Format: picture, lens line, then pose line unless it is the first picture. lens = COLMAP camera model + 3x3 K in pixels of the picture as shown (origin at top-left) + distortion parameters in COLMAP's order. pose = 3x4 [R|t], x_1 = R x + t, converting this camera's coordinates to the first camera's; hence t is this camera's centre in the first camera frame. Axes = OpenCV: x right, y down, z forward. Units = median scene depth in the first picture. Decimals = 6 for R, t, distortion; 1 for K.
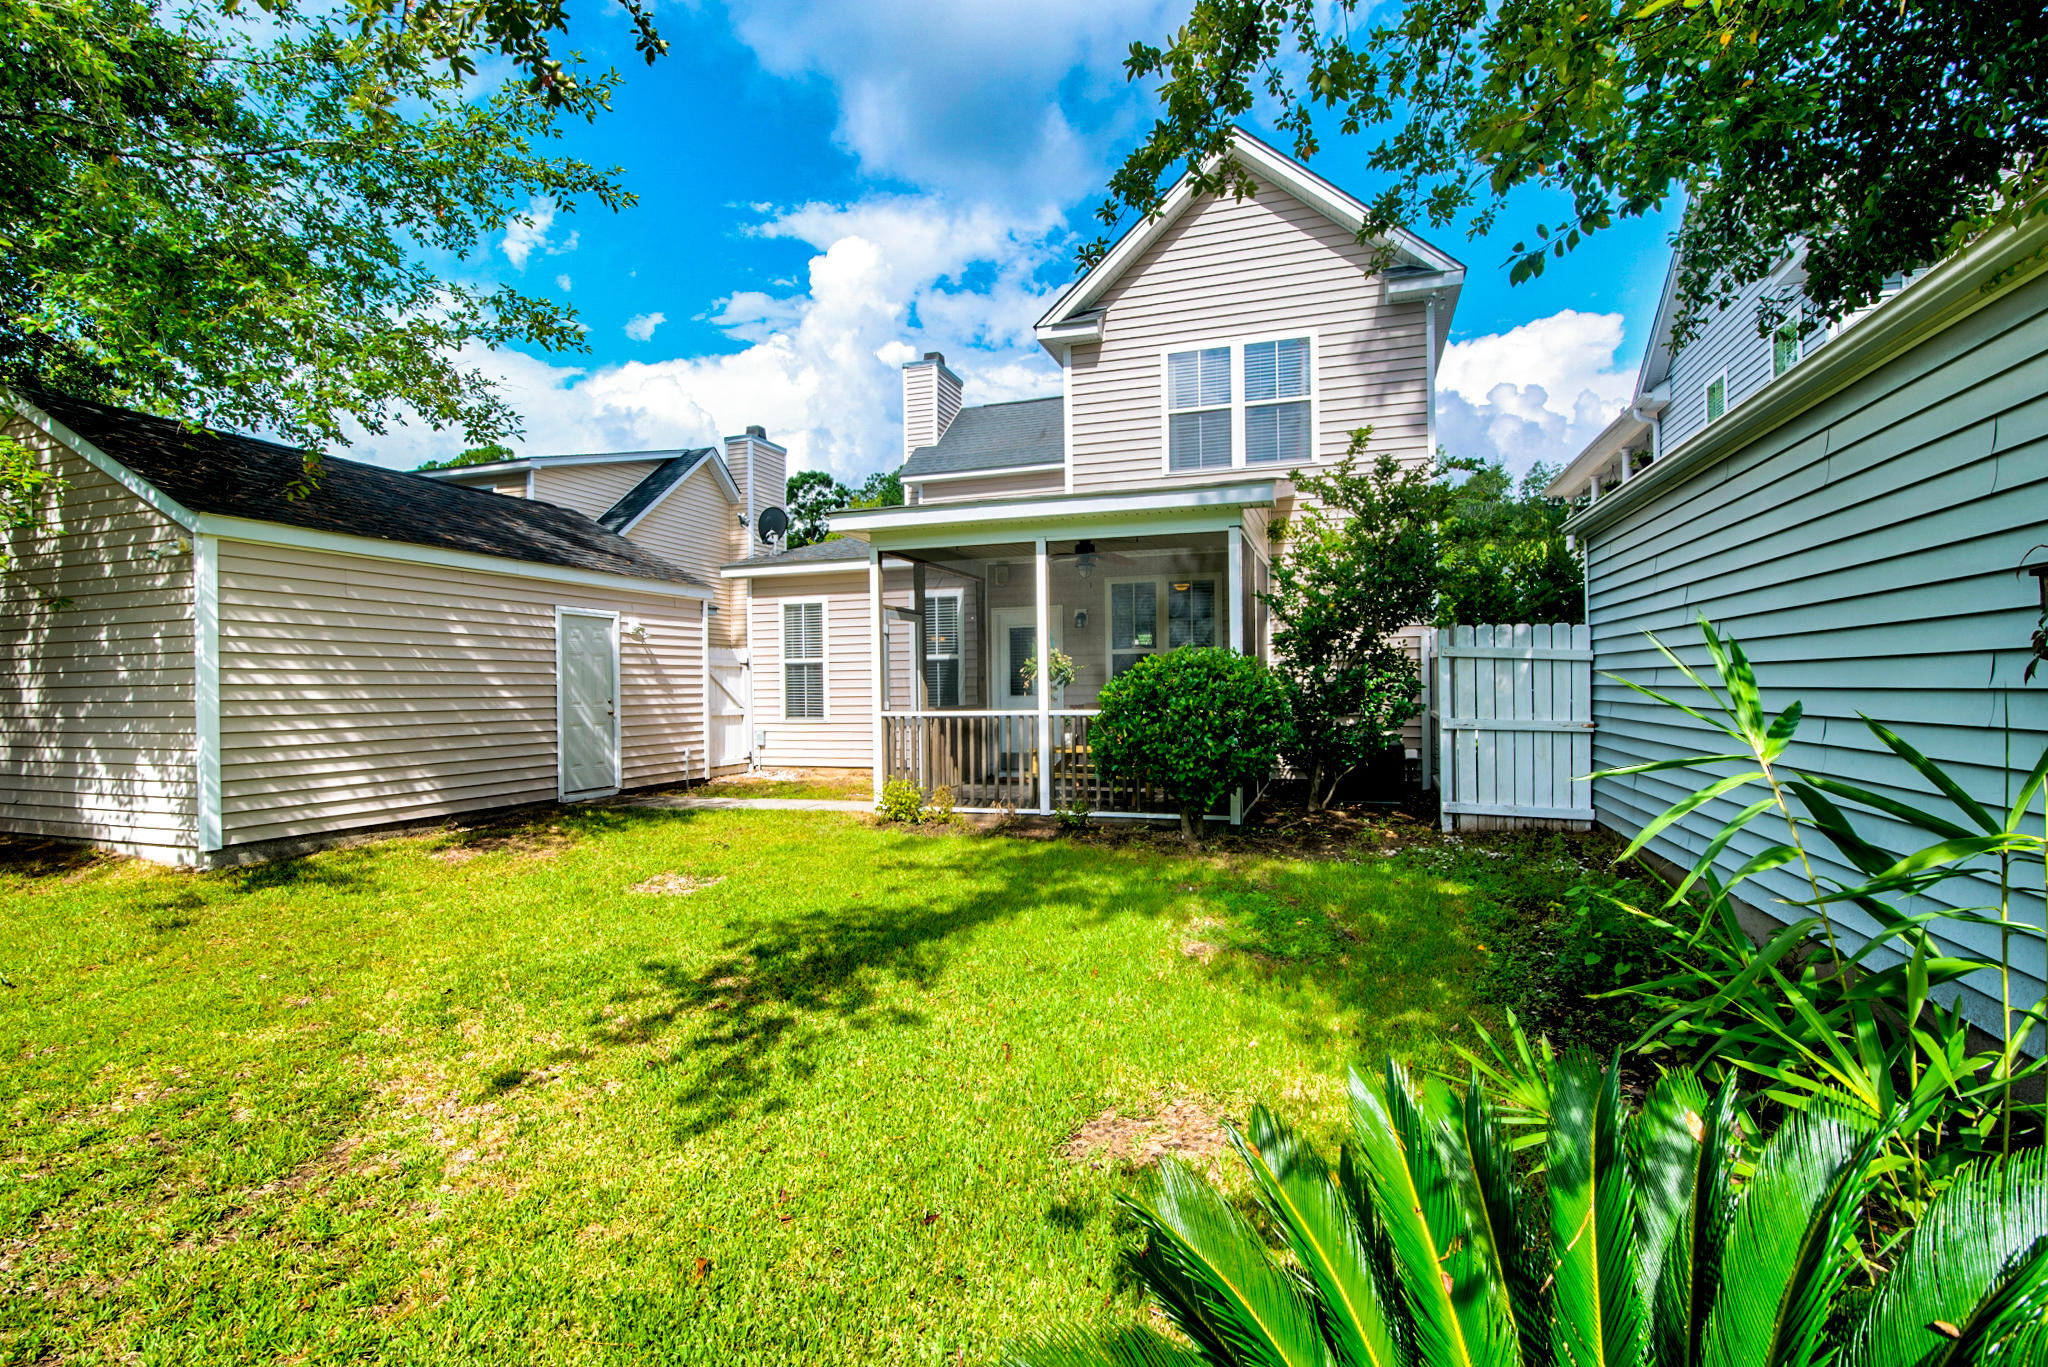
lens RADIAL K [[954.8, 0, 1015.3], [0, 954.8, 688.2], [0, 0, 1]] dist [-0.020221, 0.001120]
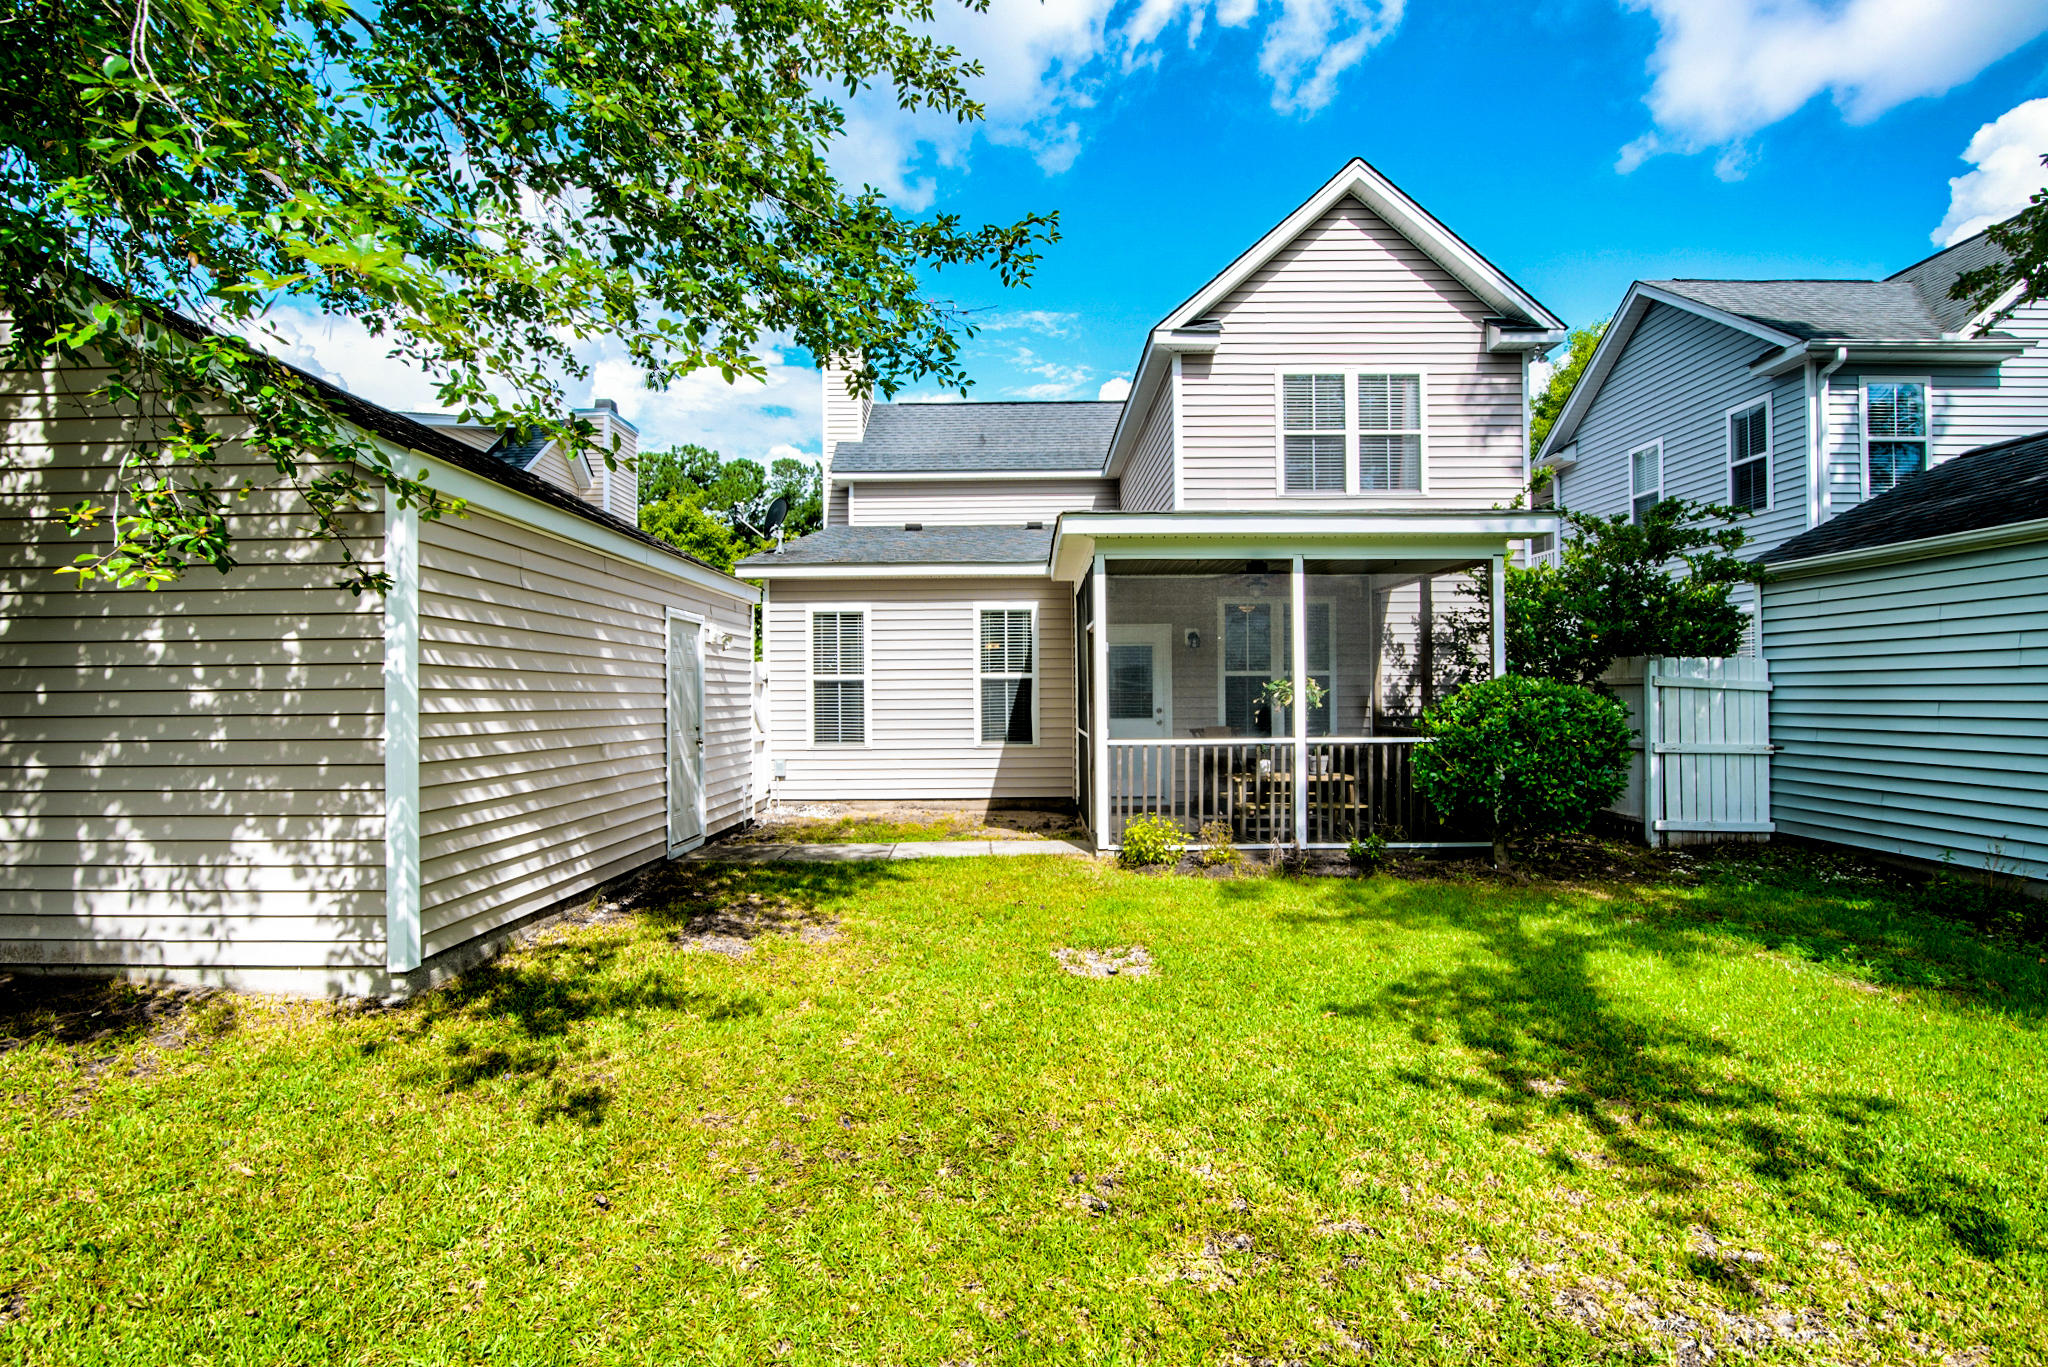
lens RADIAL K [[954.8, 0, 1022.5], [0, 954.8, 686.3], [0, 0, 1]] dist [-0.020221, 0.001120]
pose [[0.947405, 0.008593, 0.319921, -0.588260], [-0.003662, 0.999865, -0.016011, -0.012980], [-0.320015, 0.013997, 0.947309, 0.216792]]
